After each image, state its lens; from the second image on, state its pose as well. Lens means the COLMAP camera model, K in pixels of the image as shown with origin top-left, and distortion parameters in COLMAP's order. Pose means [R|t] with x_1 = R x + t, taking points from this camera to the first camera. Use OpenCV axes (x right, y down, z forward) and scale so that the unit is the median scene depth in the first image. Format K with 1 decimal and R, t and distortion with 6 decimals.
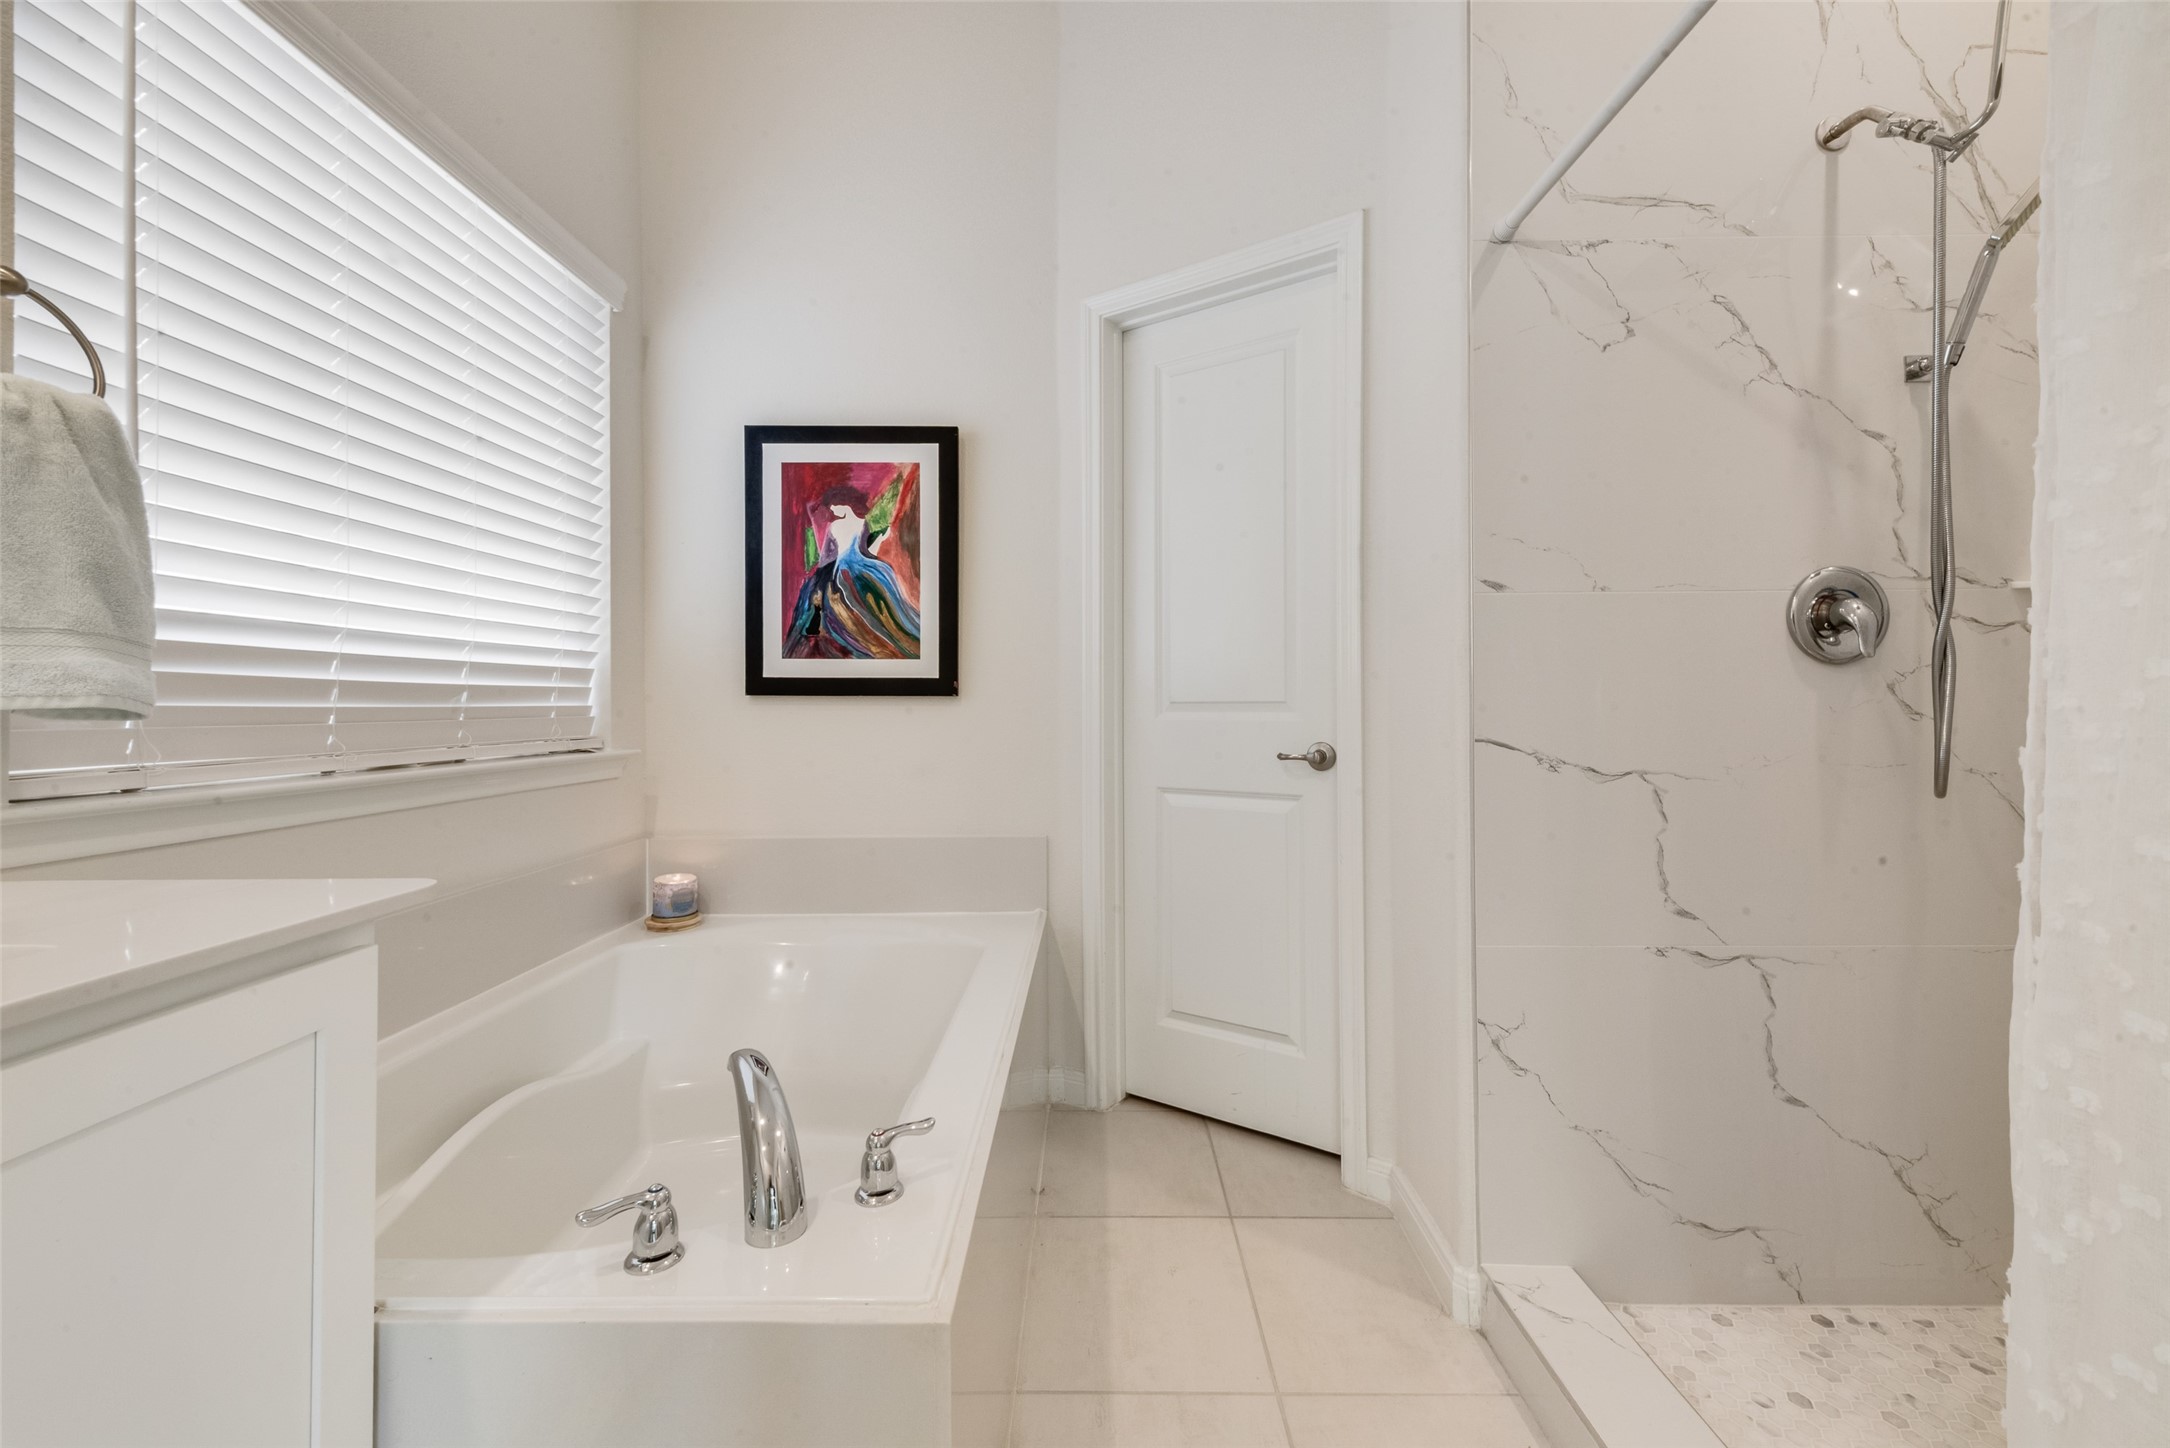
lens RADIAL K [[861.5, 0, 1084.1], [0, 861.5, 712.4], [0, 0, 1]] dist [0.016039, -0.005611]
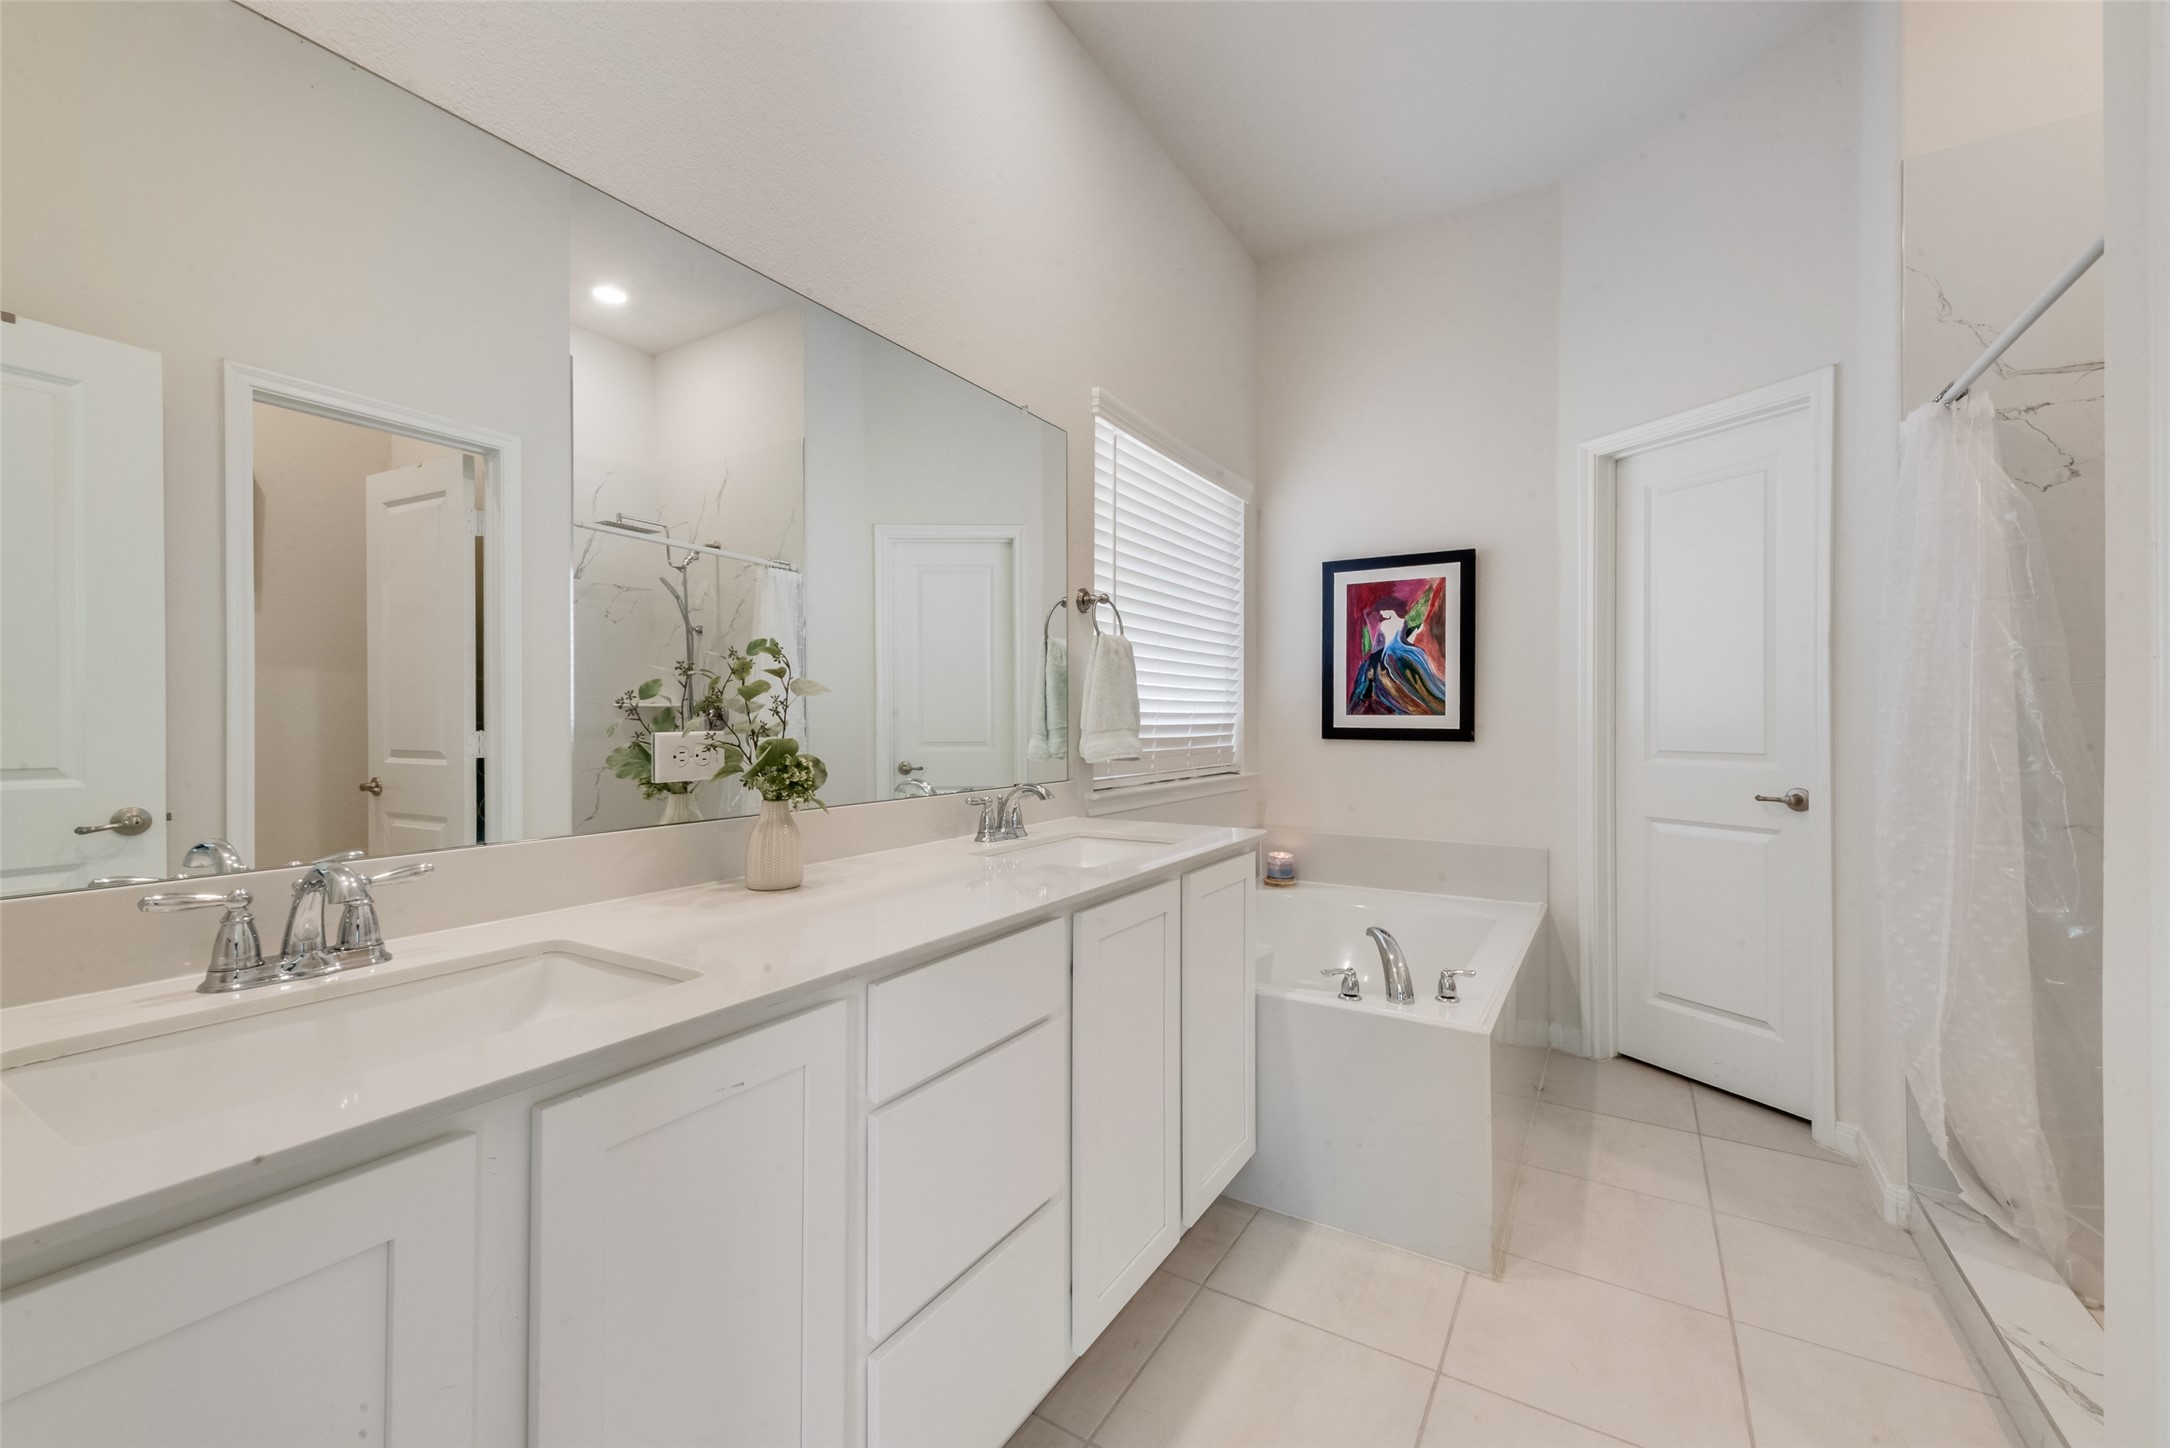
lens RADIAL K [[861.5, 0, 1084.1], [0, 861.5, 712.4], [0, 0, 1]] dist [0.016039, -0.005611]
pose [[0.853780, -0.000597, -0.520633, 0.041420], [-0.009199, 0.999826, -0.016232, -0.038591], [0.520552, 0.018648, 0.853626, -0.518923]]
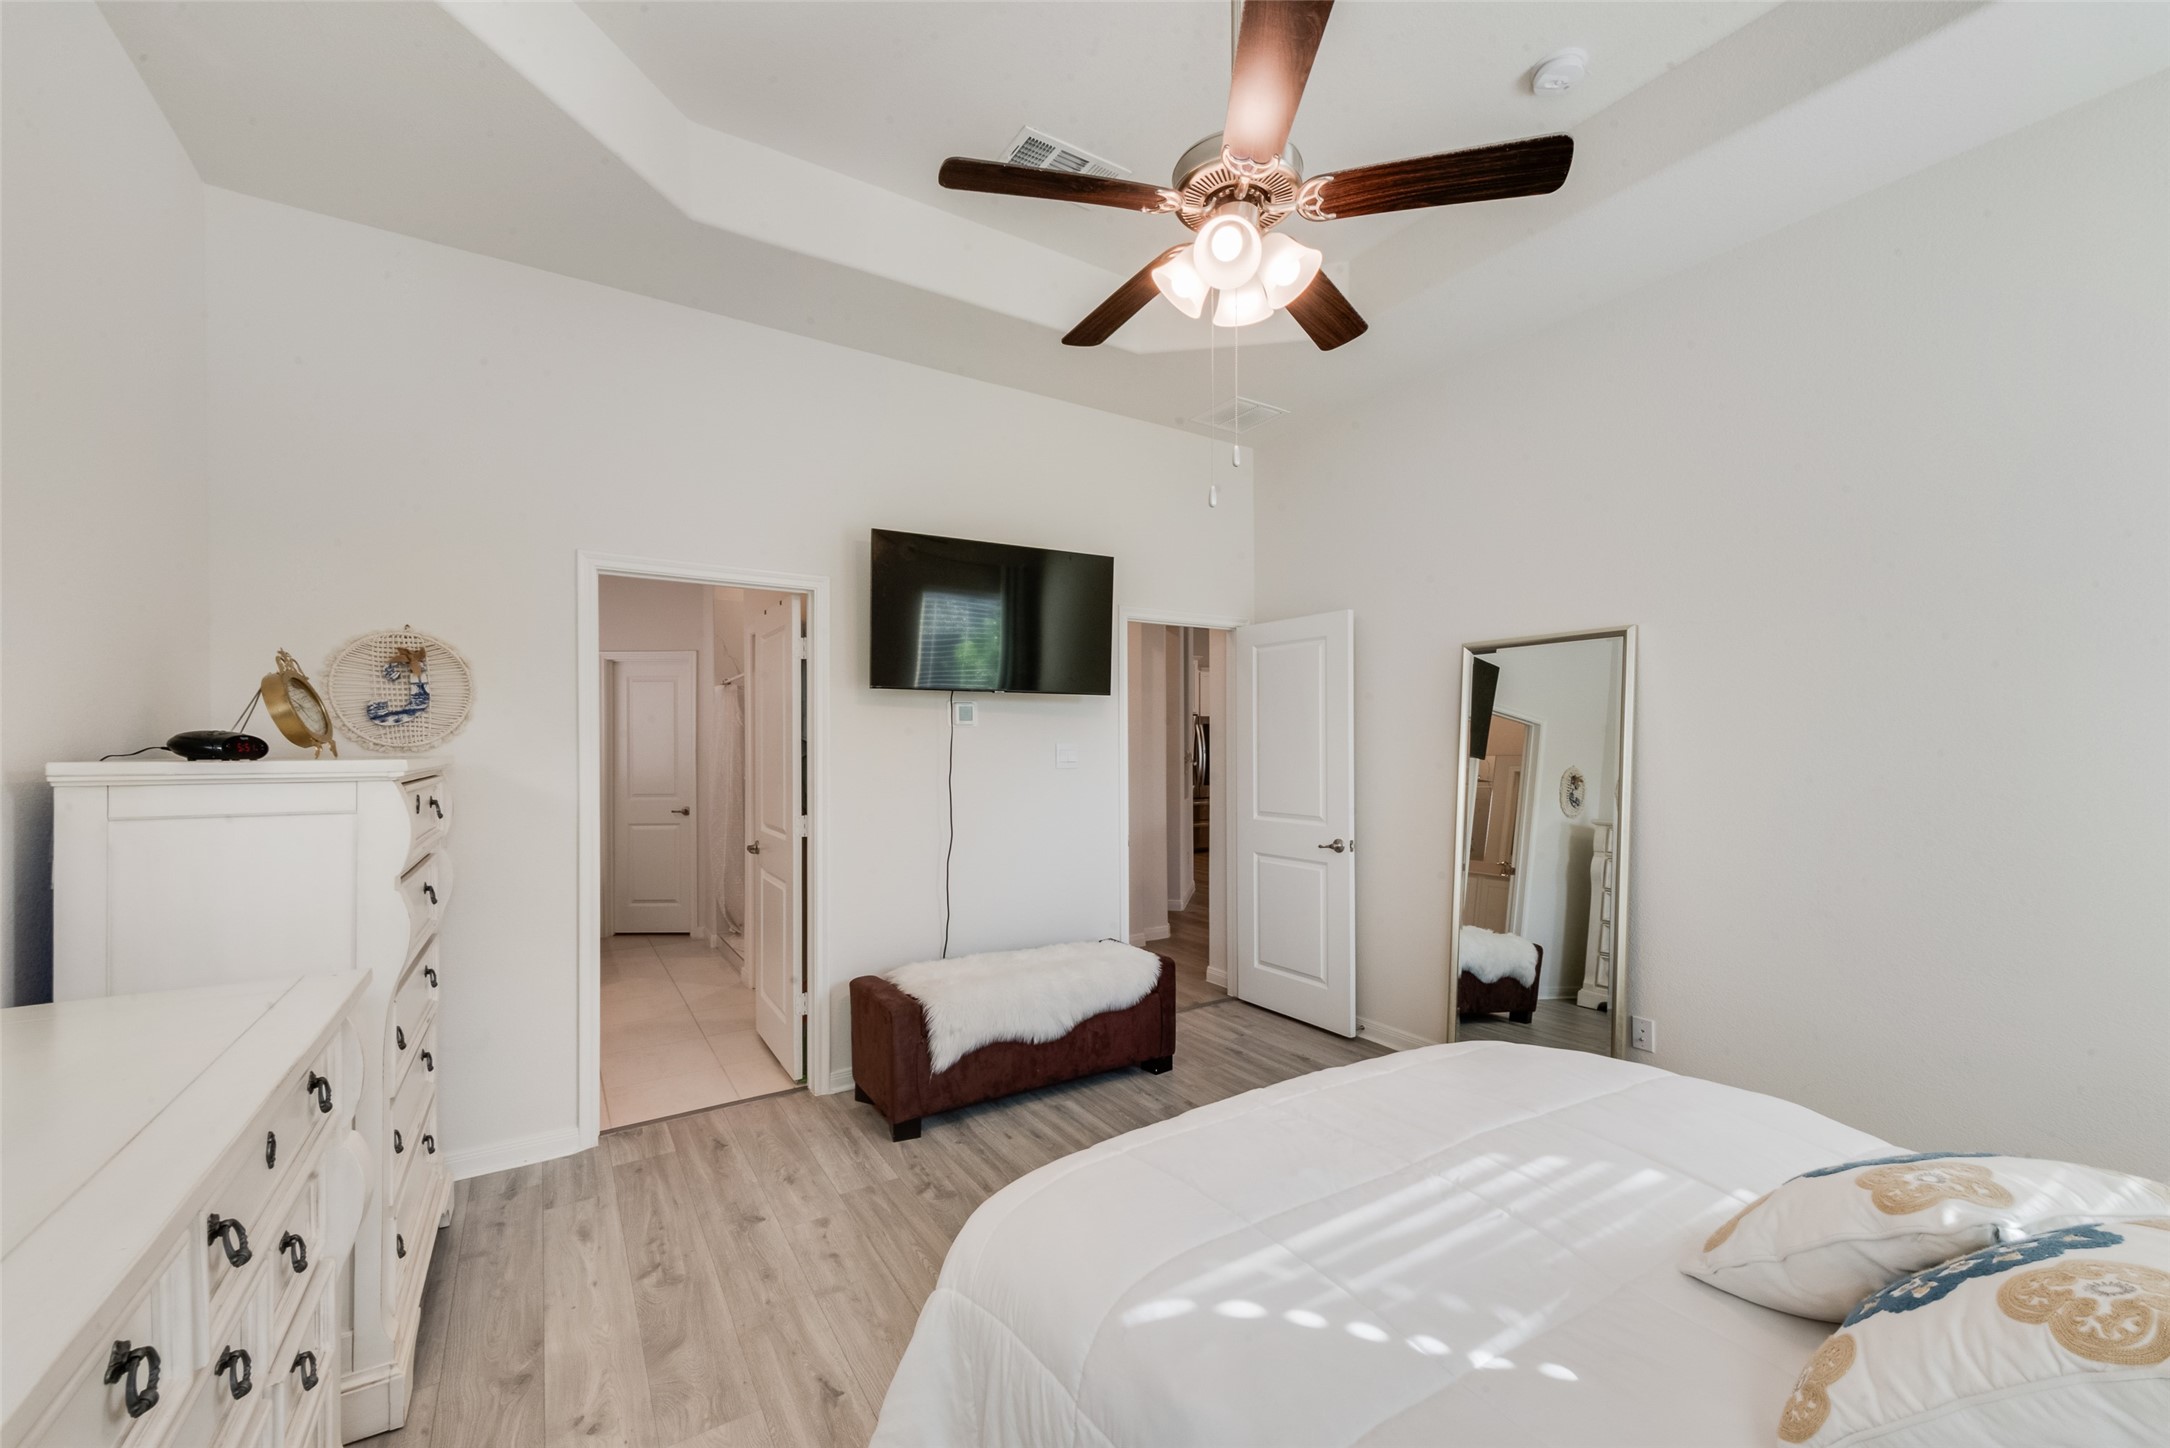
lens RADIAL K [[861.5, 0, 1084.1], [0, 861.5, 712.4], [0, 0, 1]] dist [0.016039, -0.005611]
pose [[0.835822, -0.005385, 0.548974, -0.226584], [0.017668, 0.999698, -0.017093, -0.207217], [-0.548716, 0.023986, 0.835665, -2.231661]]
